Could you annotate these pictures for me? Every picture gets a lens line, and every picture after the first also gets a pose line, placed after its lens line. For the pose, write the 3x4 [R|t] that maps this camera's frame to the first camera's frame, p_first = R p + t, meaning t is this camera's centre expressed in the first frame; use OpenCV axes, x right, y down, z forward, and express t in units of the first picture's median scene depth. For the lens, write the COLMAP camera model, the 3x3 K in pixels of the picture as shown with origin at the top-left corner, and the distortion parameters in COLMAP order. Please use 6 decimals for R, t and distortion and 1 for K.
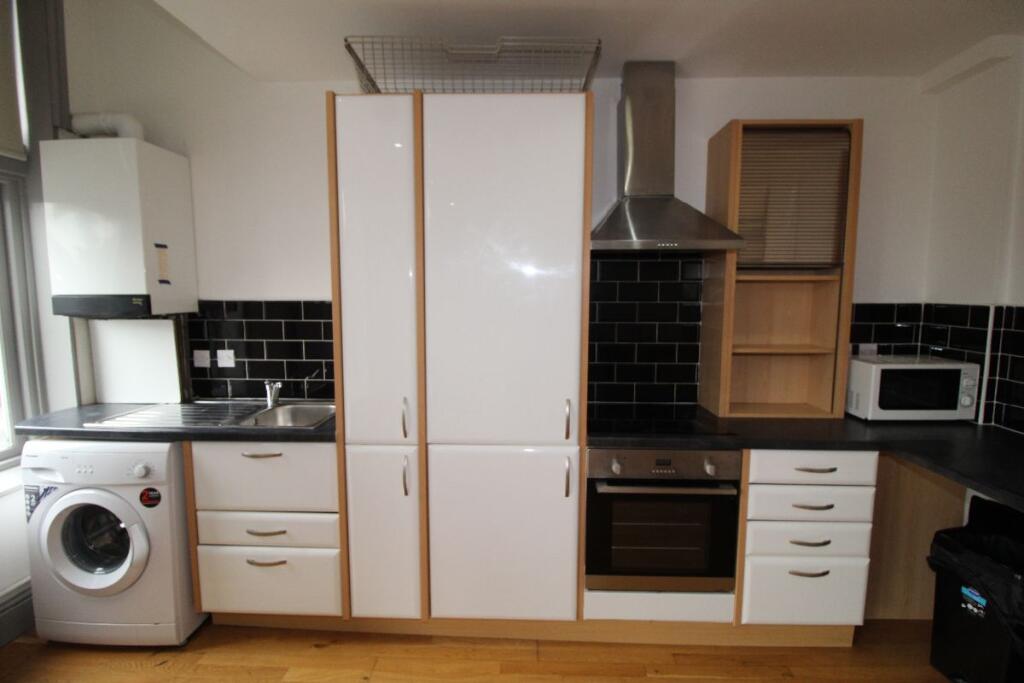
lens RADIAL K [[476.1, 0, 512.0], [0, 476.1, 341.5], [0, 0, 1]] dist [0.000240, -0.013887]
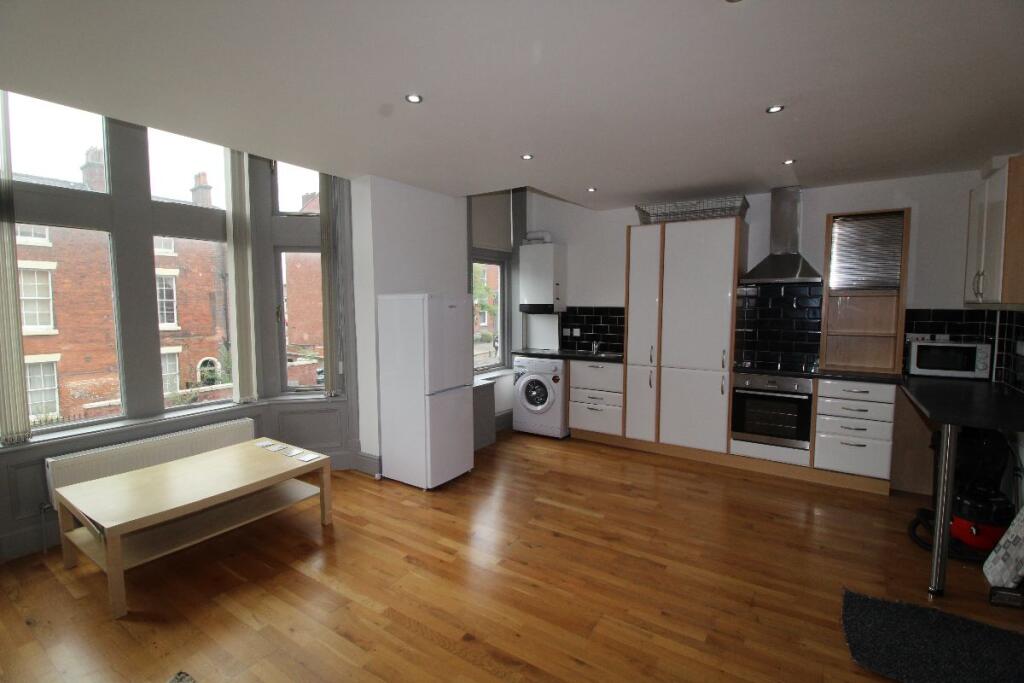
lens RADIAL K [[476.1, 0, 512.0], [0, 476.1, 341.5], [0, 0, 1]] dist [0.000240, -0.013887]
pose [[0.845099, 0.040303, -0.533089, 0.444673], [-0.051148, 0.998675, -0.005582, 0.137177], [0.532158, 0.031984, 0.846041, -1.375801]]
